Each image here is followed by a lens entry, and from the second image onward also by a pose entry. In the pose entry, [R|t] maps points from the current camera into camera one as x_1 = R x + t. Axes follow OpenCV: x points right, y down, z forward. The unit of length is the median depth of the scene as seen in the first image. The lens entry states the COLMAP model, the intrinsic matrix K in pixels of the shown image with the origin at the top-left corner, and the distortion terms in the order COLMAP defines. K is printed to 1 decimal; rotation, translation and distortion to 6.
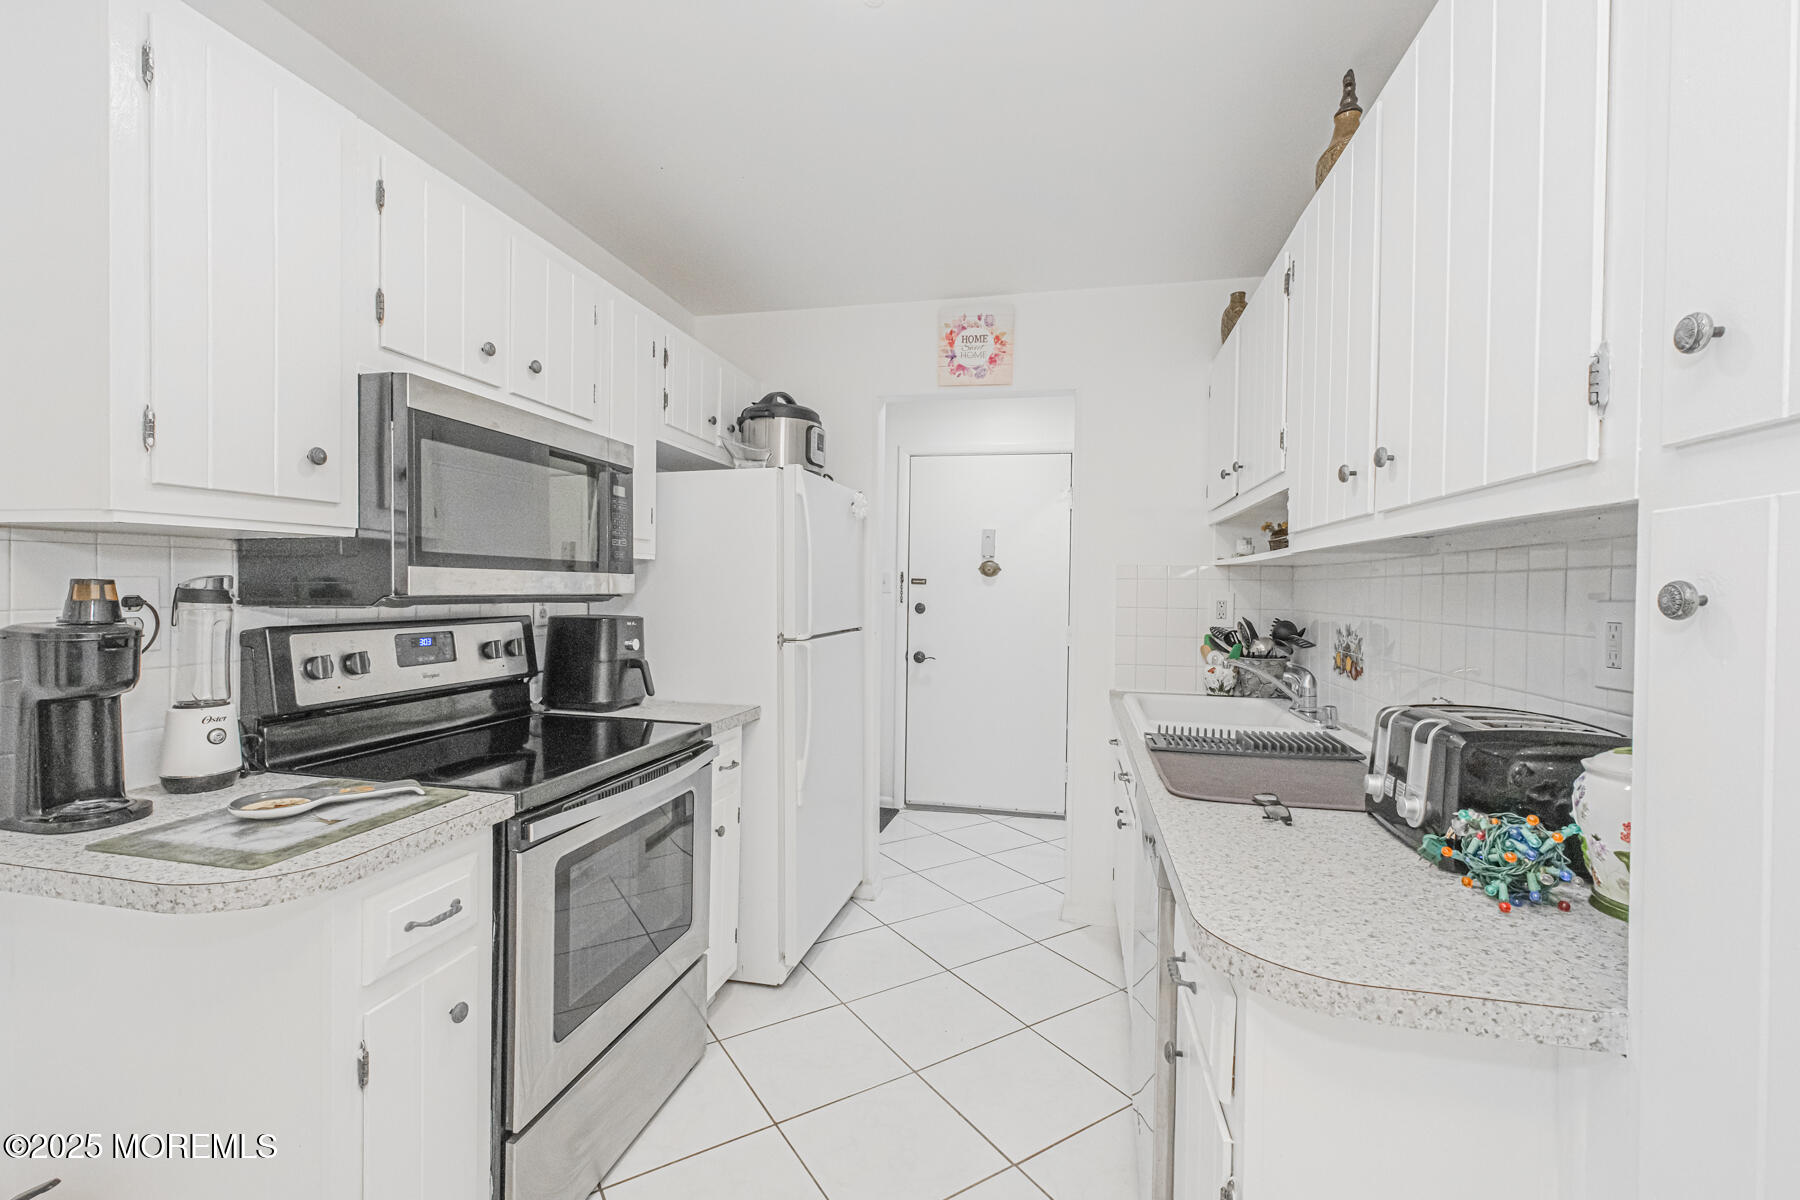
lens RADIAL K [[771.0, 0, 899.2], [0, 771.0, 595.7], [0, 0, 1]] dist [0.000913, -0.000338]
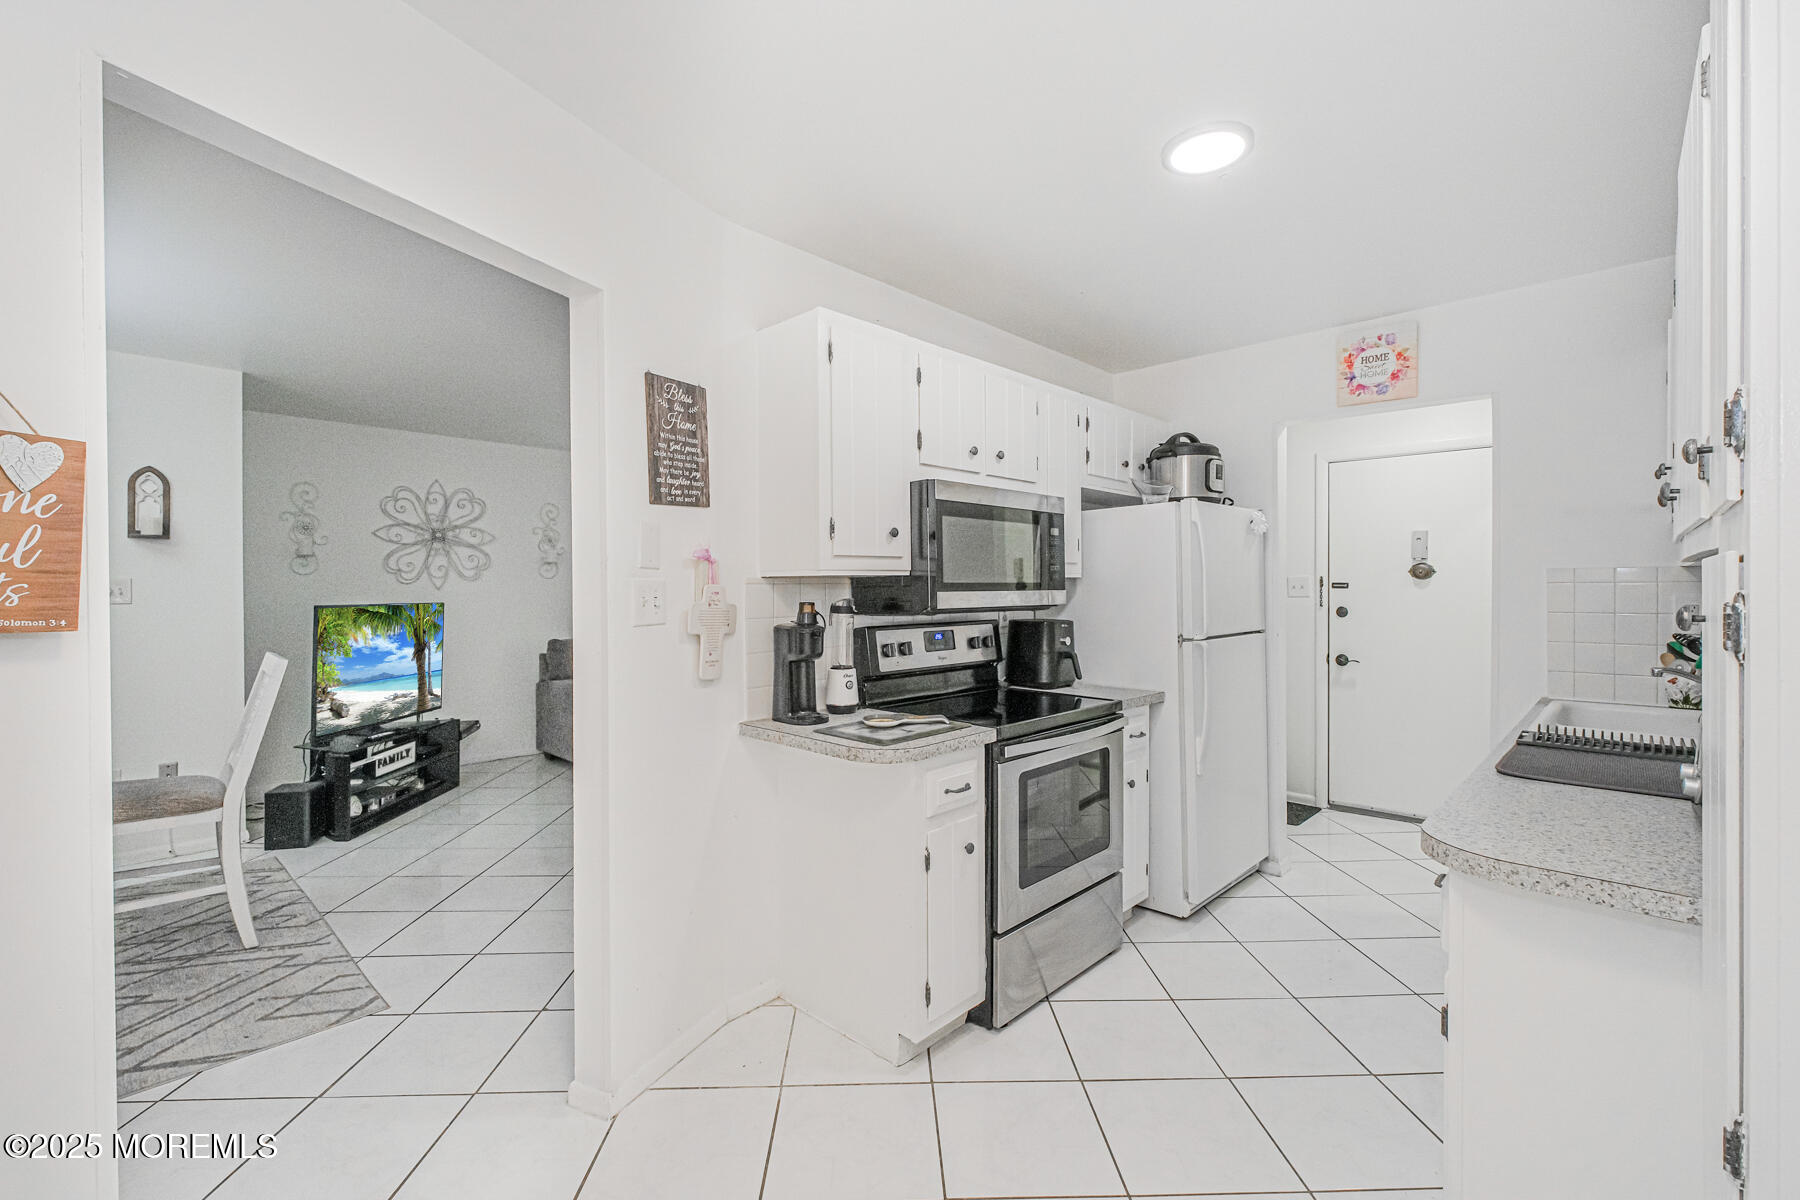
lens RADIAL K [[772.4, 0, 902.2], [0, 772.4, 595.4], [0, 0, 1]] dist [-0.001091, -0.000459]
pose [[0.853129, -0.013108, -0.521535, 0.130156], [0.012229, 0.999912, -0.005127, -0.015048], [0.521556, -0.002004, 0.853215, -0.340627]]
